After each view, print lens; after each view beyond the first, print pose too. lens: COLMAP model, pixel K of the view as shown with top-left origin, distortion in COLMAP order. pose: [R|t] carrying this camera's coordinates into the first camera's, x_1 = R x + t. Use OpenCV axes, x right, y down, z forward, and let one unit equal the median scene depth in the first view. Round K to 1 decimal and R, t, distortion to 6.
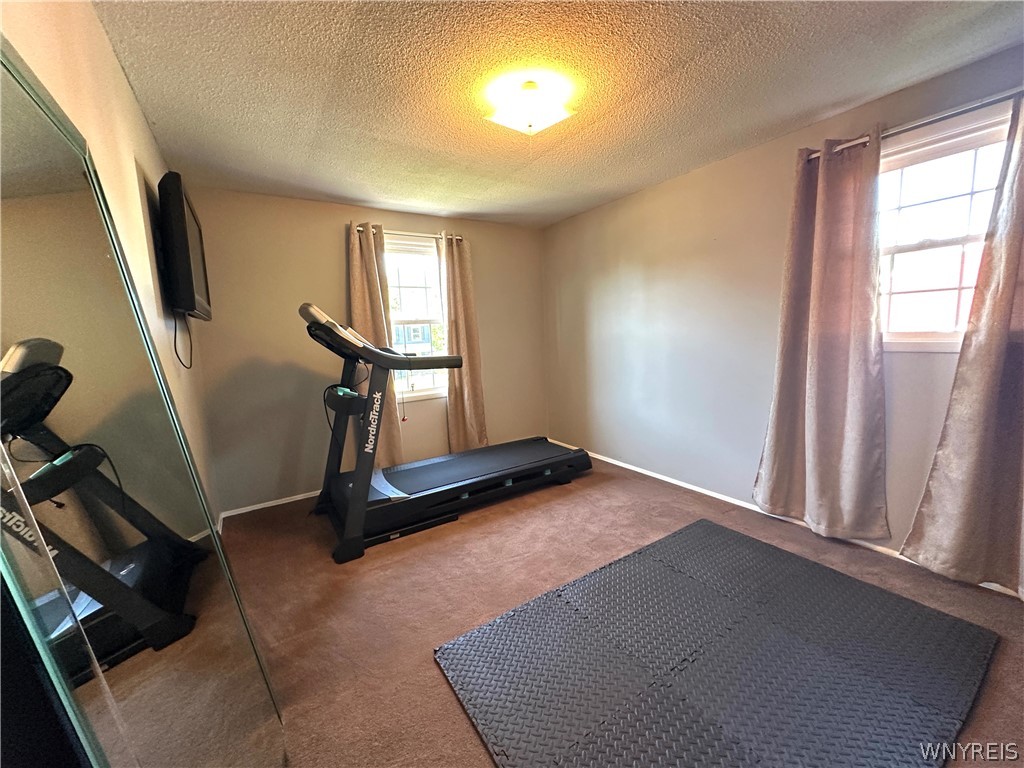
lens RADIAL K [[408.1, 0, 515.1], [0, 408.1, 383.0], [0, 0, 1]] dist [-0.010735, -0.000147]
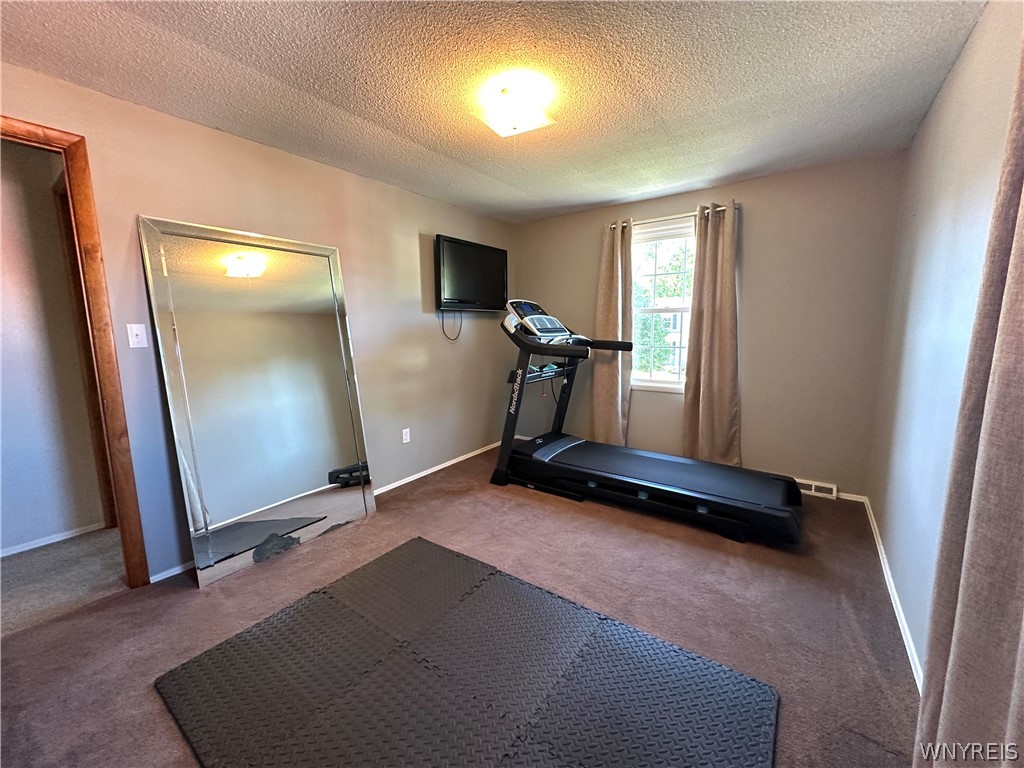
lens RADIAL K [[408.1, 0, 514.1], [0, 408.1, 382.9], [0, 0, 1]] dist [-0.010735, -0.000147]
pose [[0.347915, 0.165456, -0.922811, 0.665839], [-0.119002, 0.984136, 0.131585, -0.079502], [0.929943, 0.064036, 0.362086, 0.404623]]
